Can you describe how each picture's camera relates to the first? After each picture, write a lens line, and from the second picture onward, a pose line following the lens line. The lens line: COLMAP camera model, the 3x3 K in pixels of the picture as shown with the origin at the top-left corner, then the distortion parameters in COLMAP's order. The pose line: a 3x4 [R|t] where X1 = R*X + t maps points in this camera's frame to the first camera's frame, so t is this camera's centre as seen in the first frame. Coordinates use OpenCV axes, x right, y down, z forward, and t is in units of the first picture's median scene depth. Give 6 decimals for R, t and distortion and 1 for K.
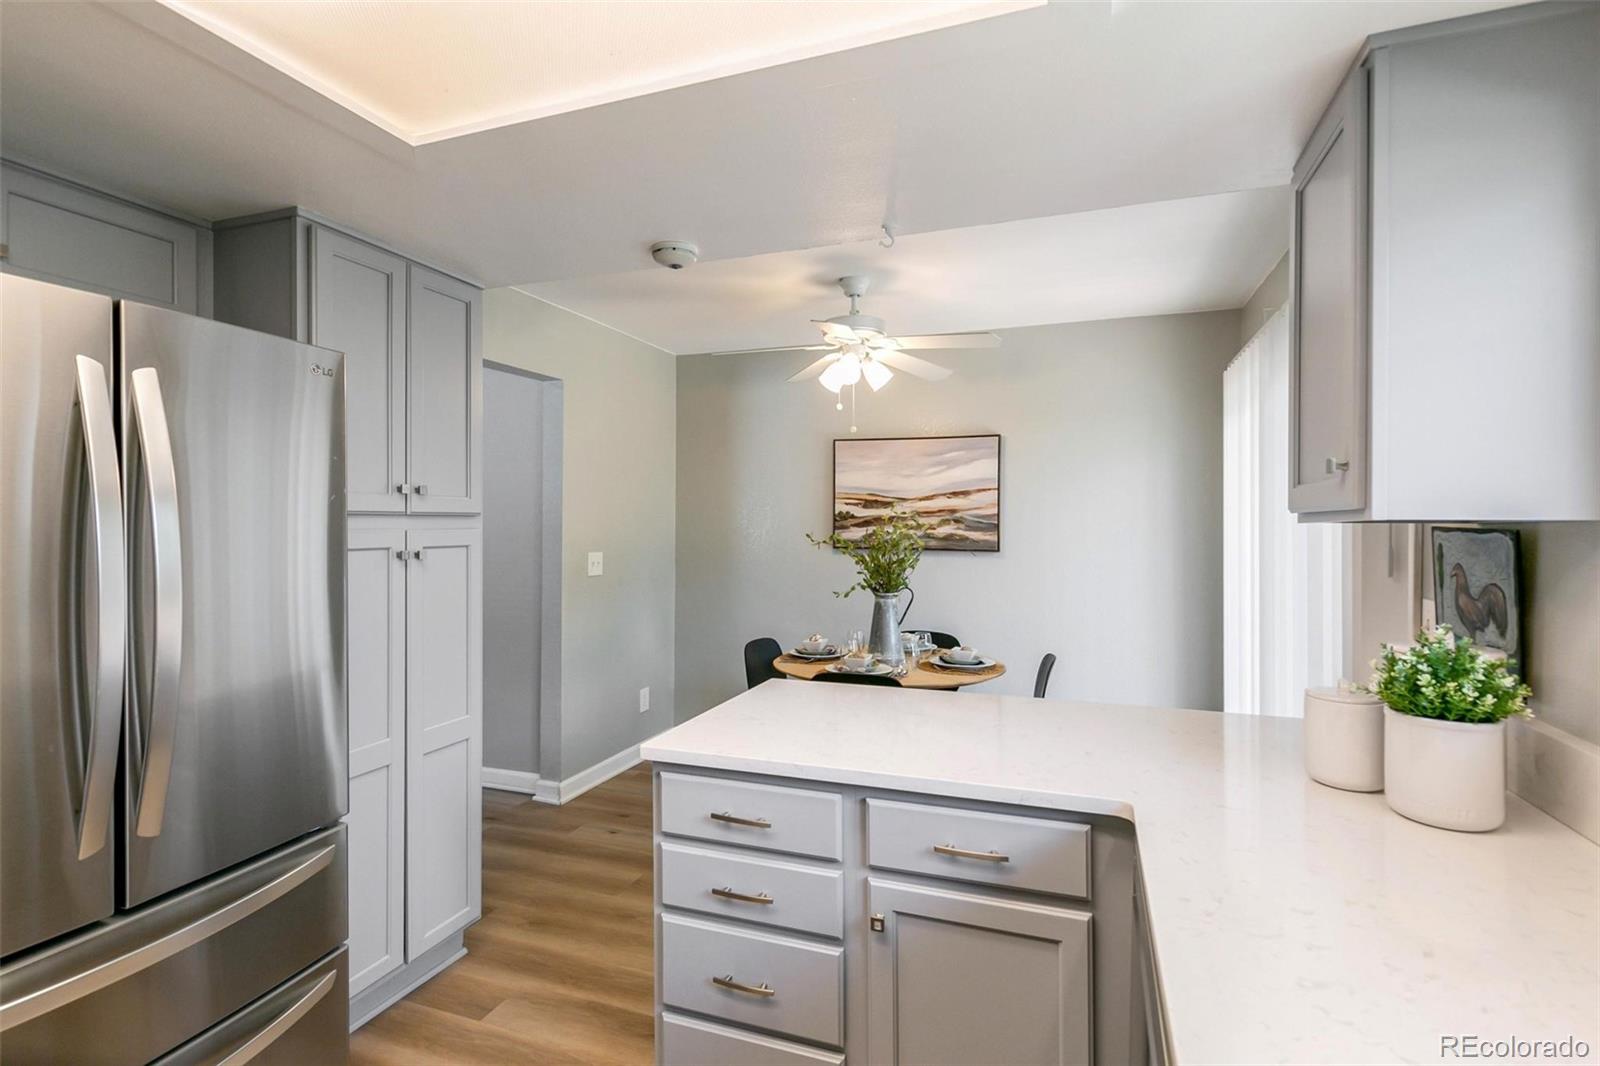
lens RADIAL K [[758.2, 0, 808.1], [0, 758.2, 521.6], [0, 0, 1]] dist [0.006239, -0.000623]
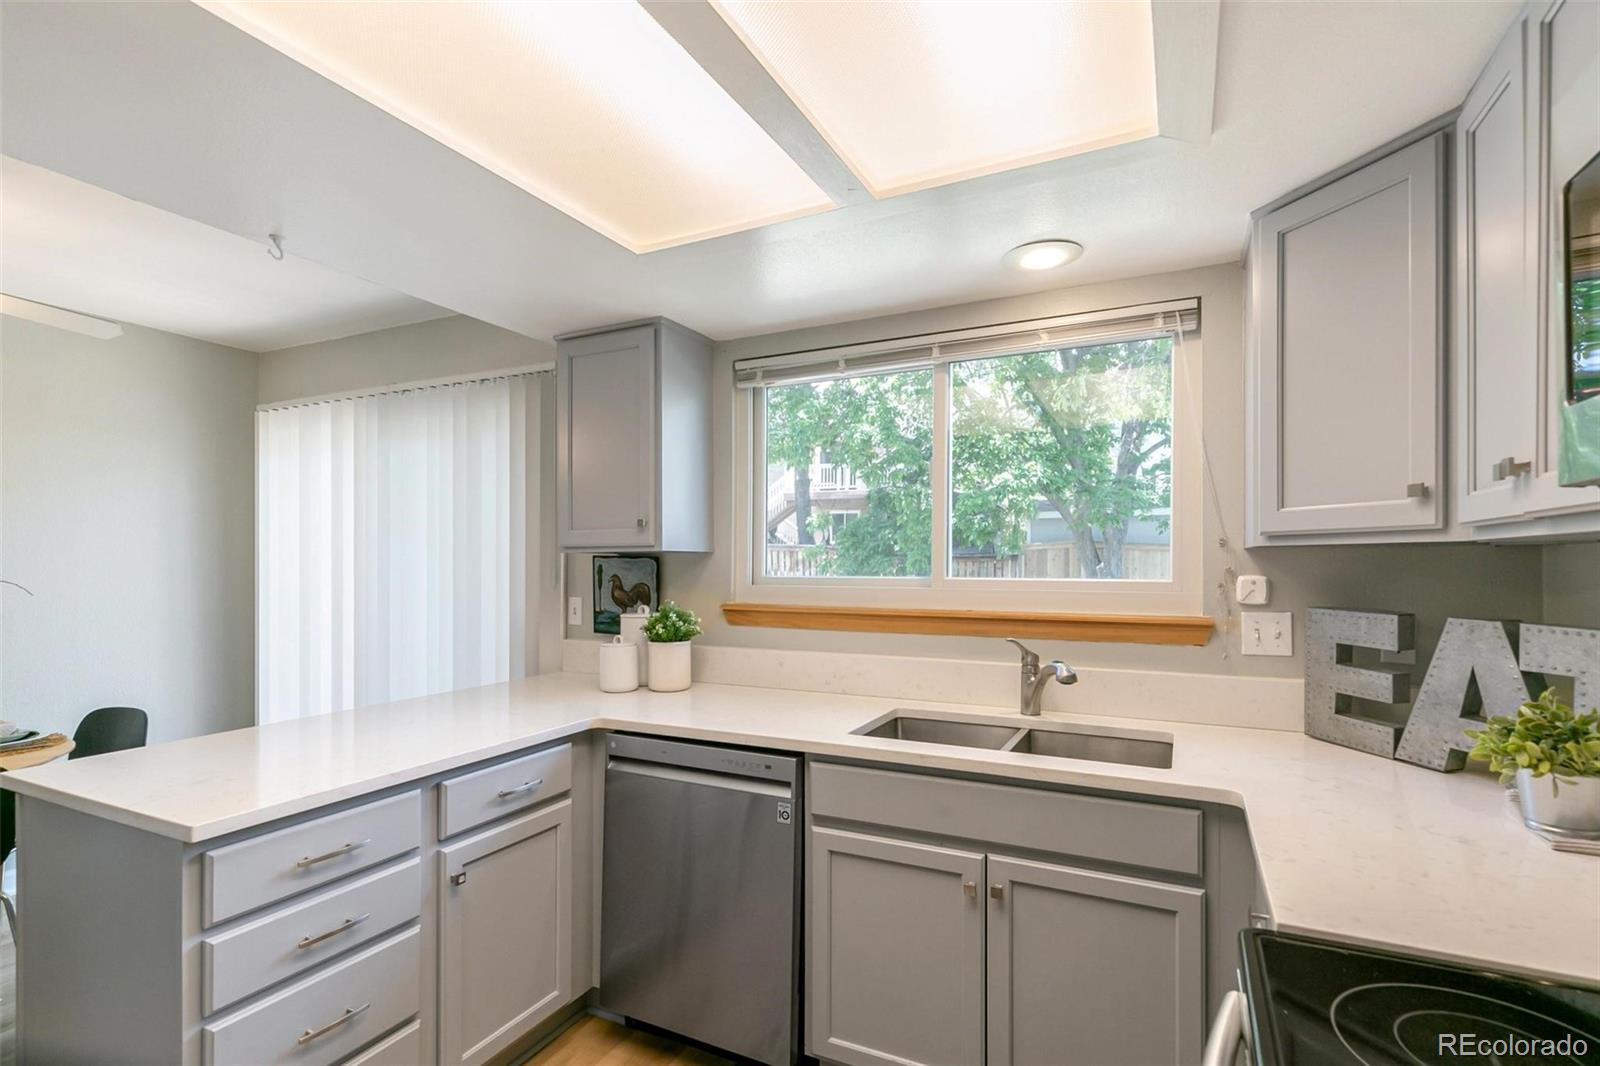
lens RADIAL K [[758.2, 0, 796.7], [0, 758.2, 563.7], [0, 0, 1]] dist [0.006239, -0.000623]
pose [[0.122032, -0.001729, 0.992525, -0.363583], [-0.001393, 0.999997, 0.001913, 0.008547], [-0.992525, -0.001616, 0.122029, 0.111575]]
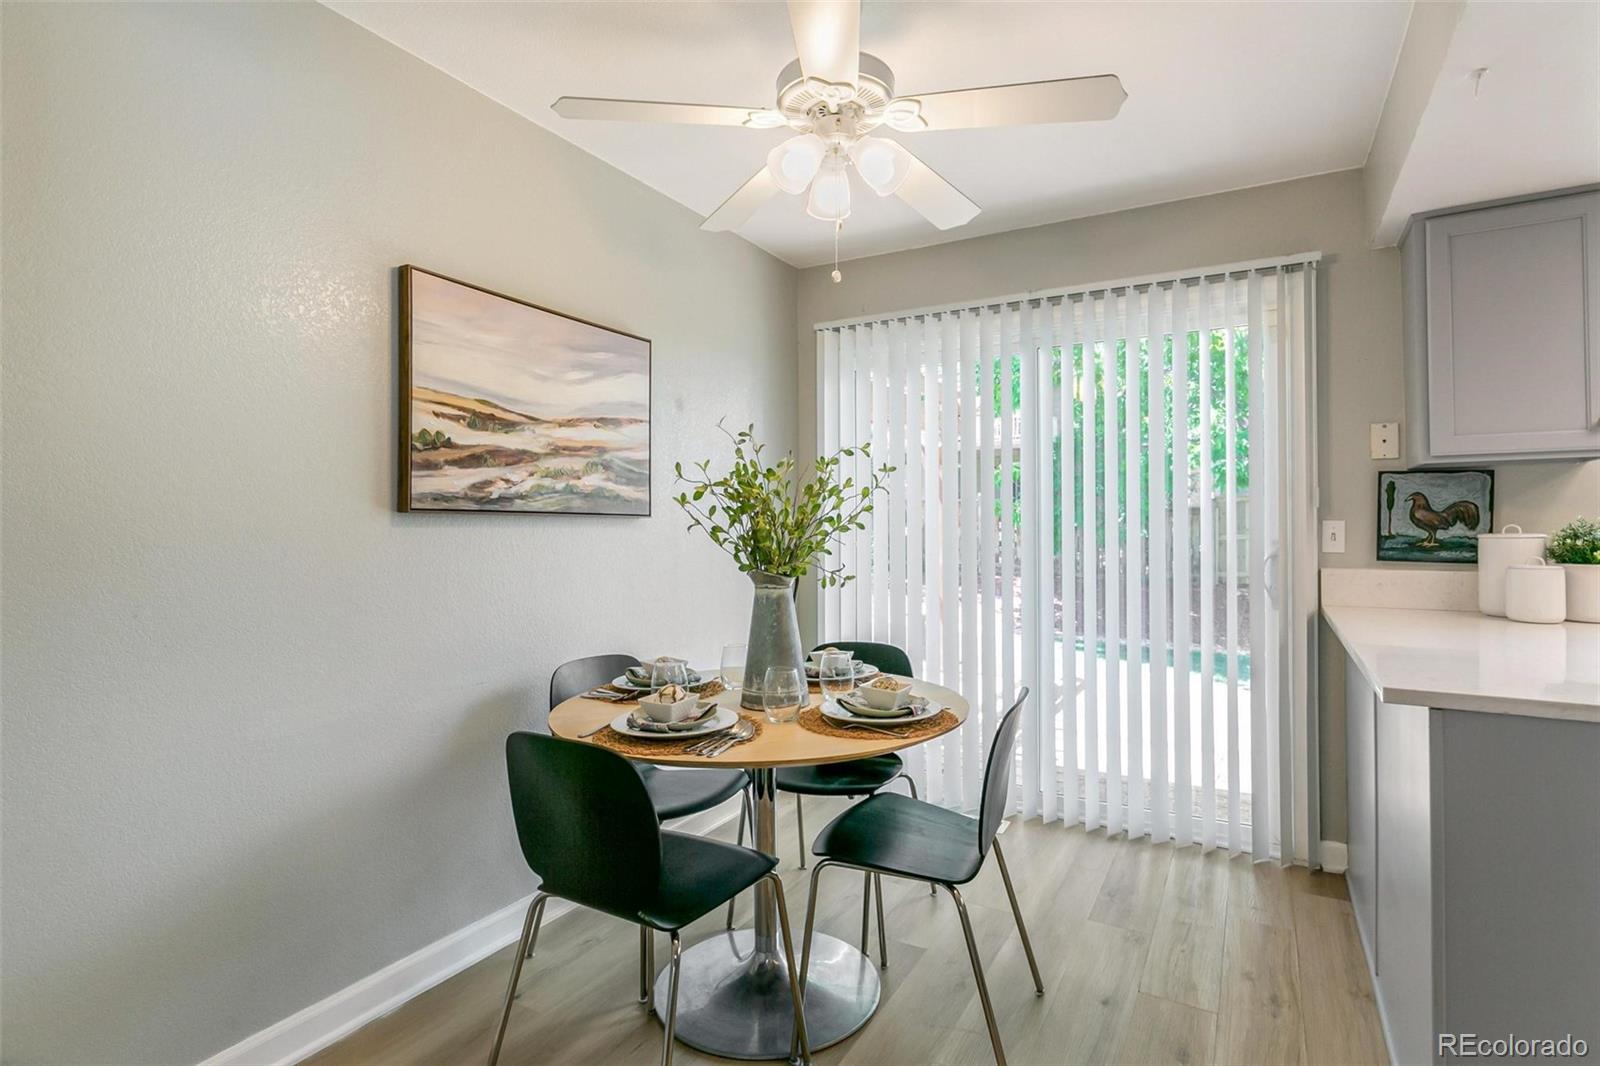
lens RADIAL K [[812.4, 0, 802.7], [0, 812.4, 508.7], [0, 0, 1]] dist [0.000720, 0.002441]
pose [[0.171157, 0.019175, 0.985057, -0.412456], [0.001343, 0.999805, -0.019696, 0.045362], [-0.985243, 0.004694, 0.171098, 0.735074]]
